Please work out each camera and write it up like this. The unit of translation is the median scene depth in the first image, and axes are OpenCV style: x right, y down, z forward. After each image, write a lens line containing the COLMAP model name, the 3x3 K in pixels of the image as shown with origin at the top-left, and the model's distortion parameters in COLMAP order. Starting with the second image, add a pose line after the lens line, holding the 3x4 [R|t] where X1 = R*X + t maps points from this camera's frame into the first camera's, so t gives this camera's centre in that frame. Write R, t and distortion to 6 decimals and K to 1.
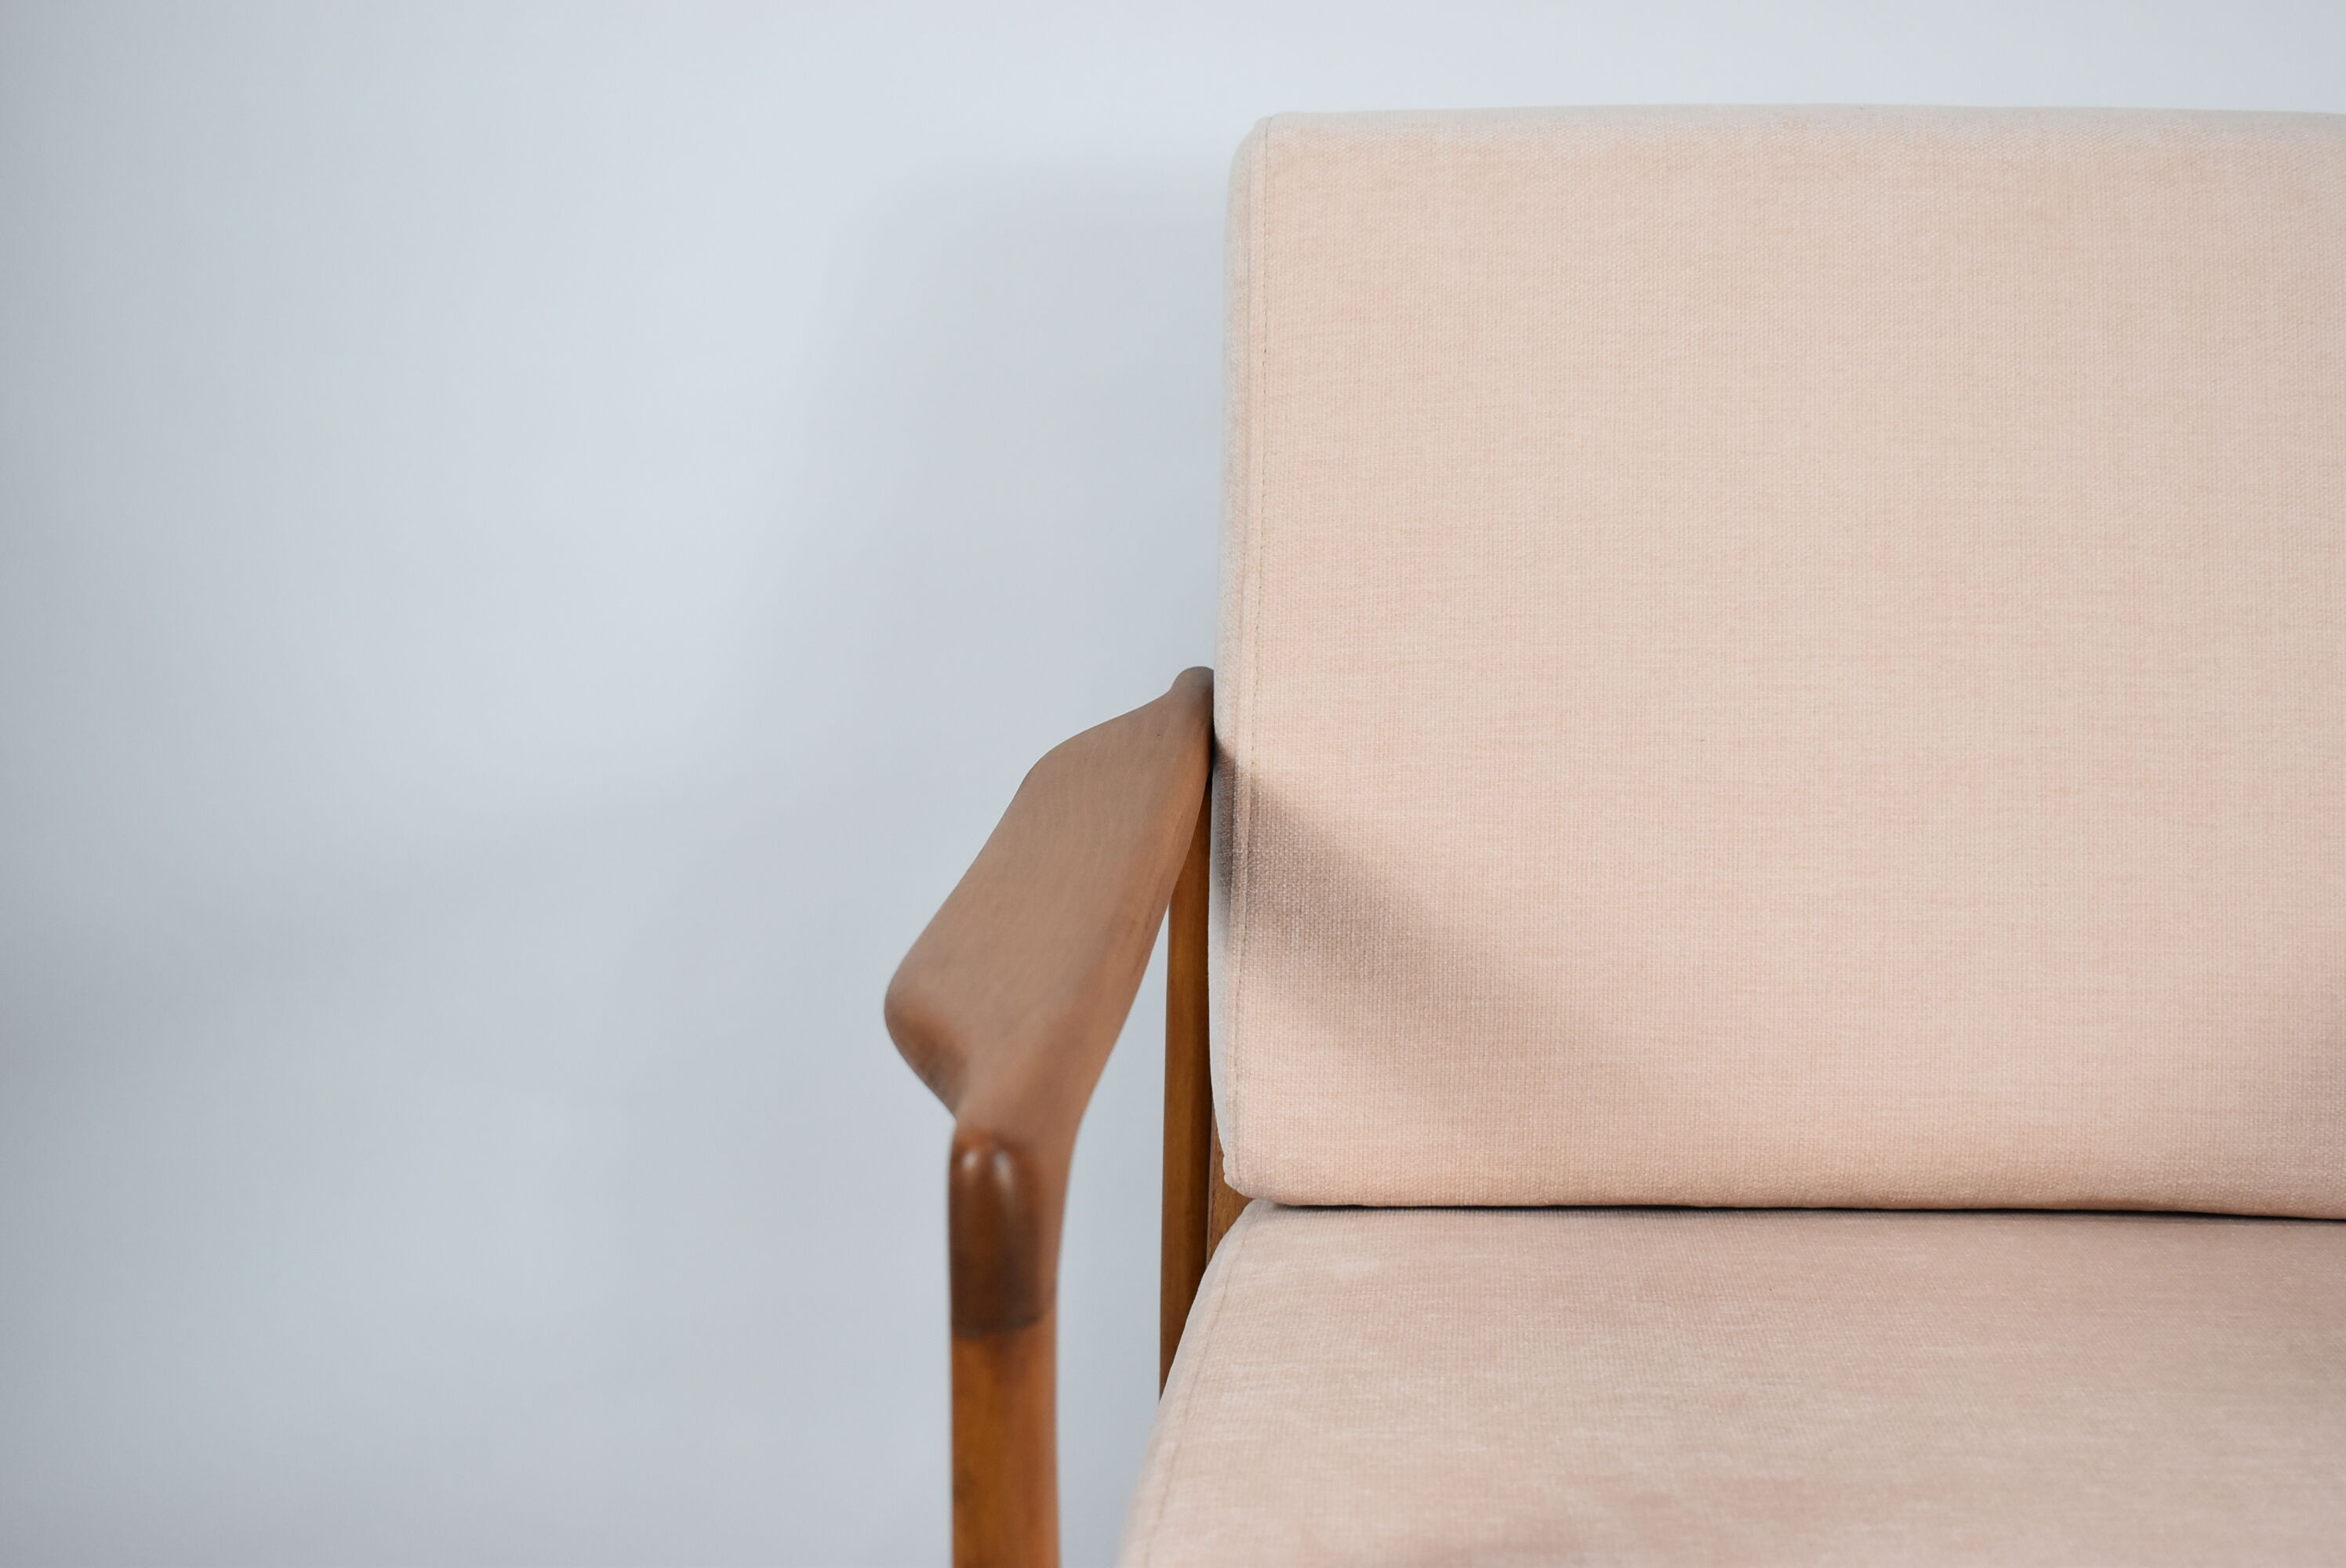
lens RADIAL K [[3248.3, 0, 1174.7], [0, 3248.3, 785.7], [0, 0, 1]] dist [-0.003263, 0.000000]
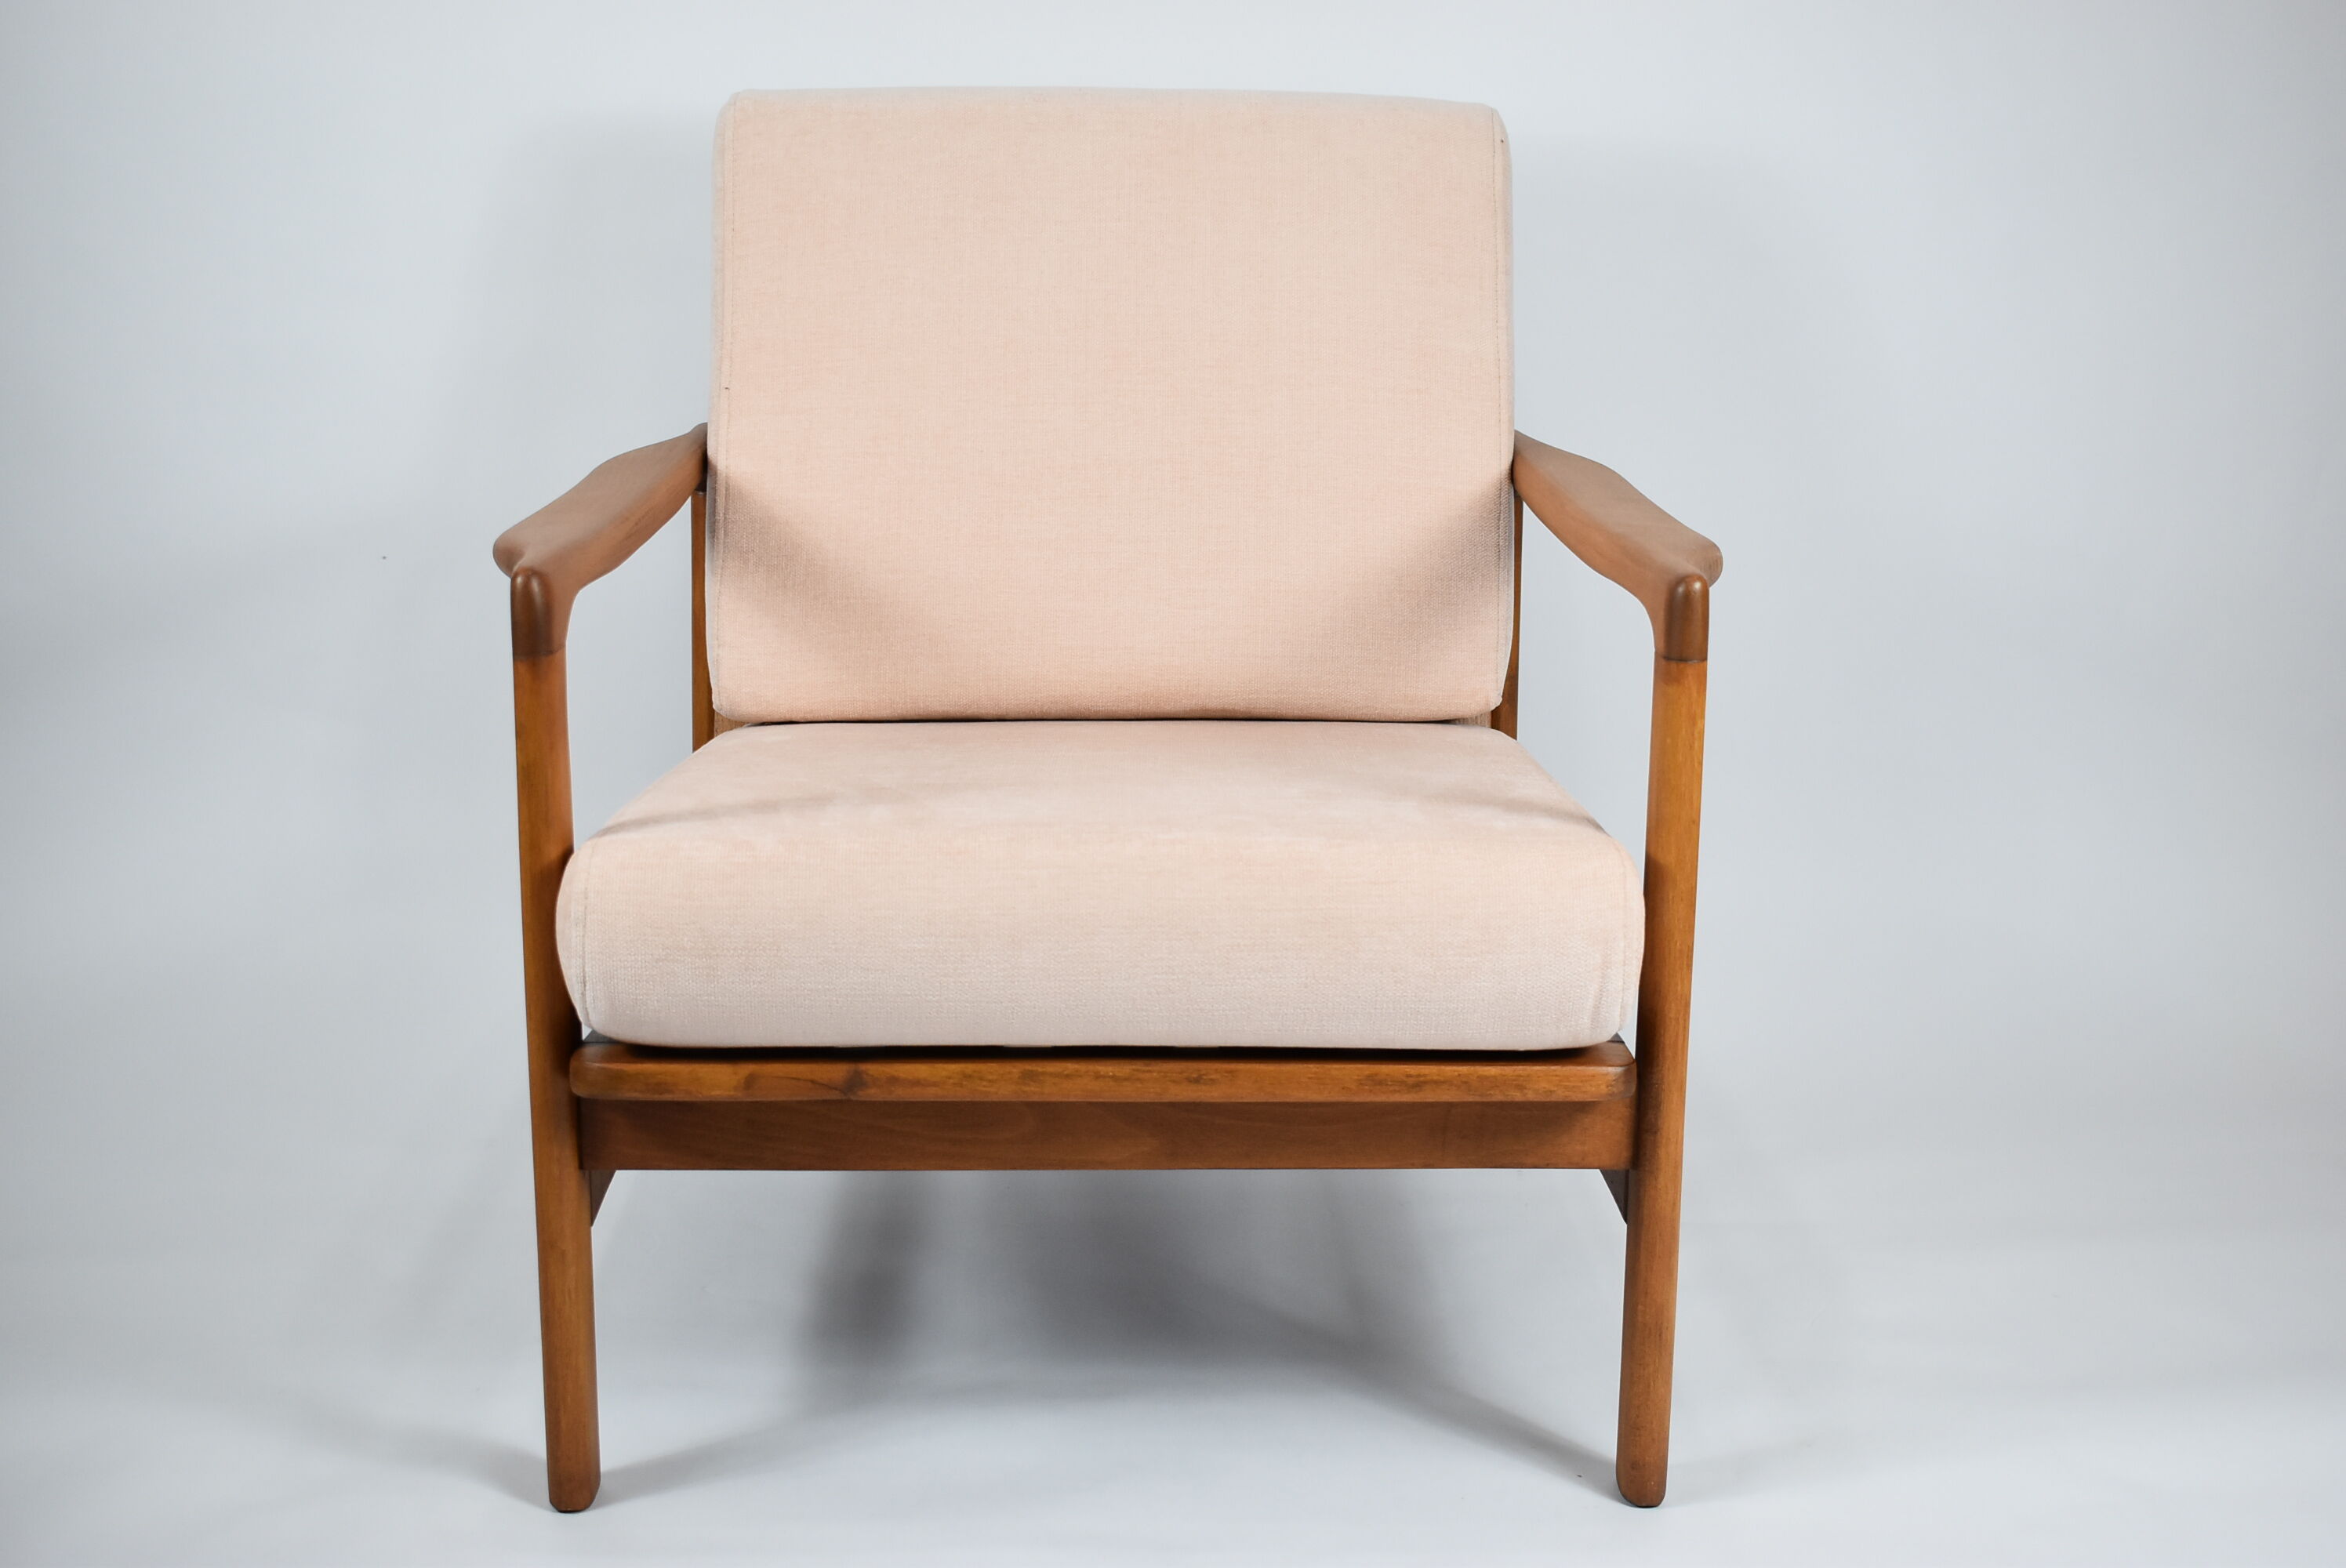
lens RADIAL K [[3082.8, 0, 1171.6], [0, 3082.8, 784.9], [0, 0, 1]] dist [-0.044480, 0.000000]
pose [[0.995829, -0.013970, 0.090158, 0.111673], [0.010883, 0.999341, 0.034636, 0.109705], [-0.090583, -0.033510, 0.995325, -0.673428]]
